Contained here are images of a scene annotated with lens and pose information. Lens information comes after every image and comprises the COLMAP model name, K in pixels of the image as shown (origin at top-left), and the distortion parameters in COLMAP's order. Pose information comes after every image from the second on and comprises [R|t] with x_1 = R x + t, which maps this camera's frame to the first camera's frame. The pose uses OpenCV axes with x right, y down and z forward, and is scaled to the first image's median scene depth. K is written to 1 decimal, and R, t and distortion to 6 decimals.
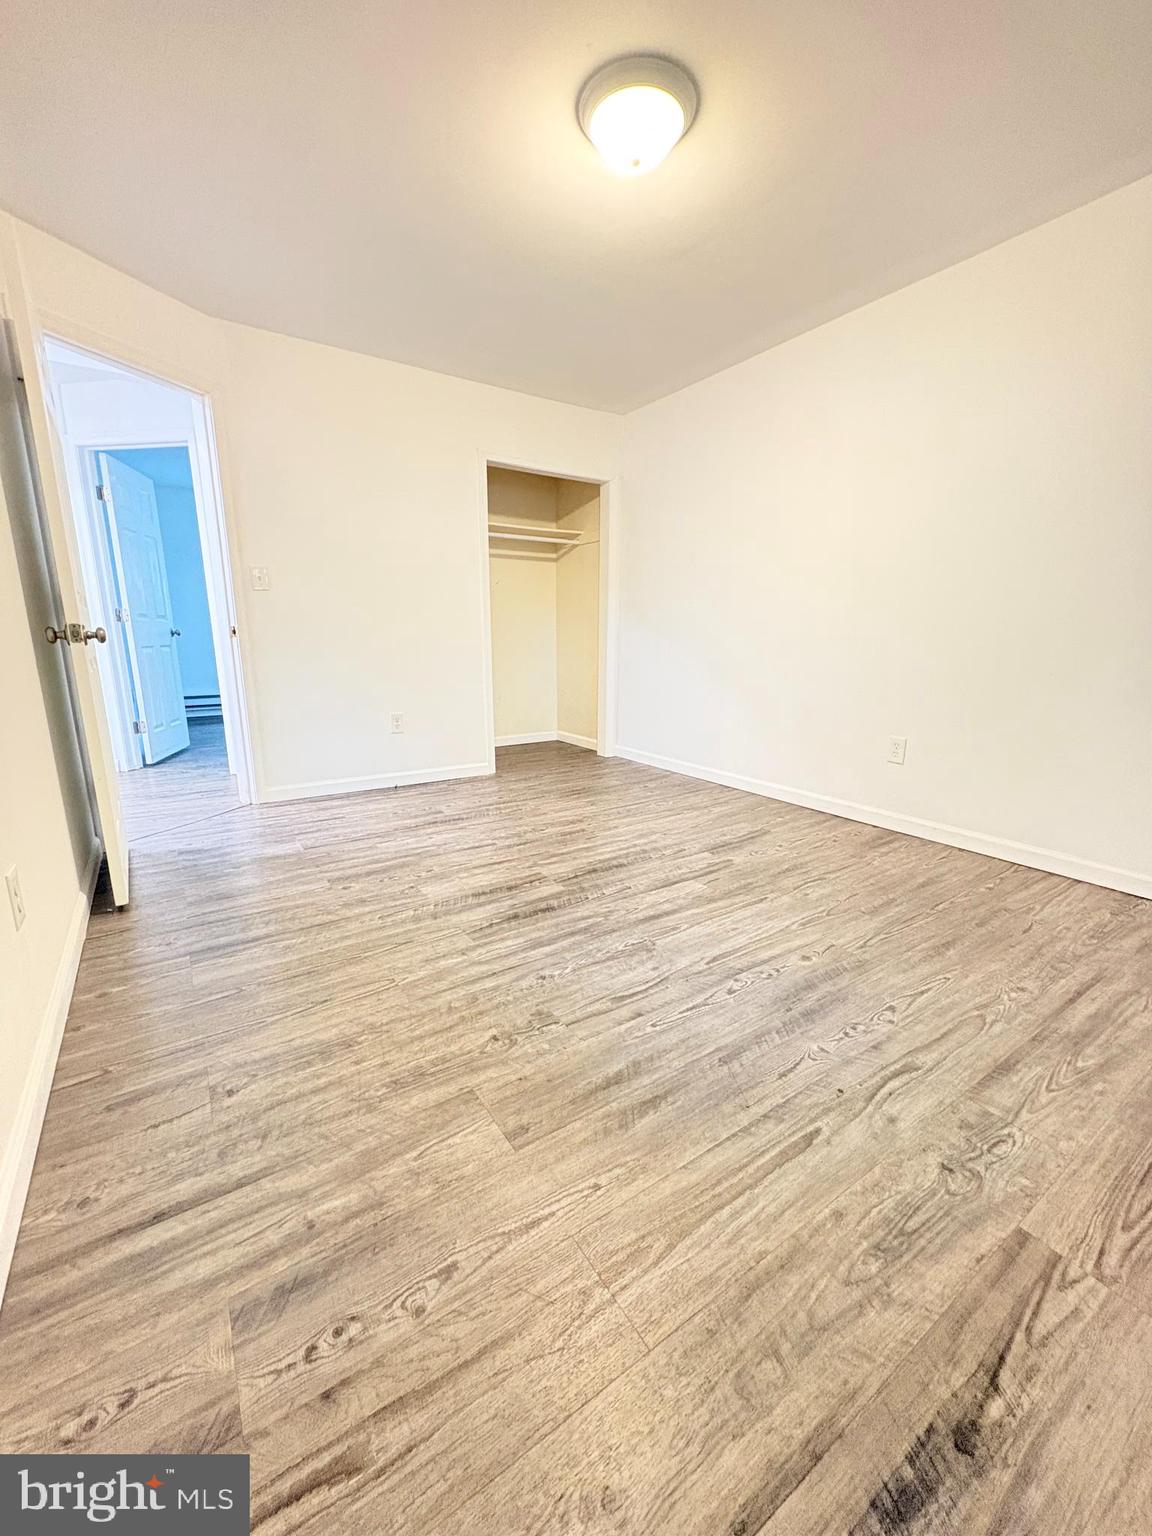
lens RADIAL K [[614.5, 0, 583.6], [0, 614.5, 770.5], [0, 0, 1]] dist [0.003631, -0.000264]
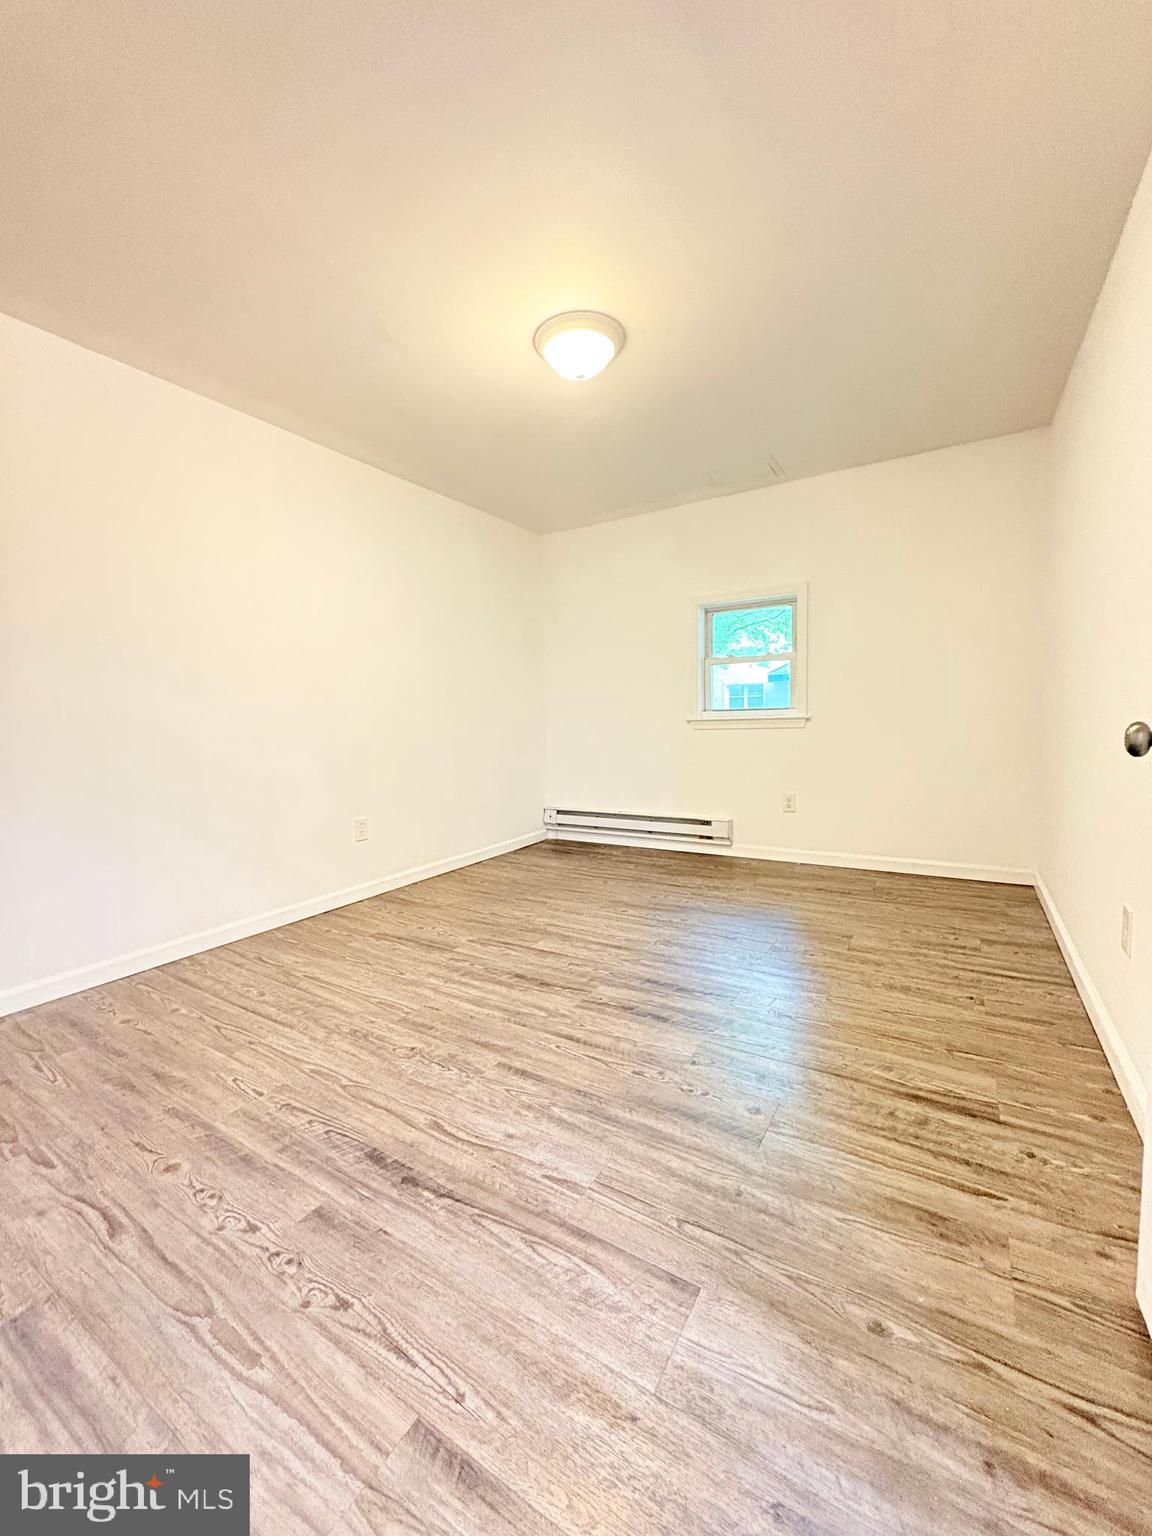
lens RADIAL K [[614.5, 0, 585.1], [0, 614.5, 772.3], [0, 0, 1]] dist [0.003631, -0.000264]
pose [[-0.418402, -0.071604, 0.905435, -0.807770], [0.222357, 0.958476, 0.178550, -0.284813], [-0.880623, 0.276036, -0.385107, 1.209818]]
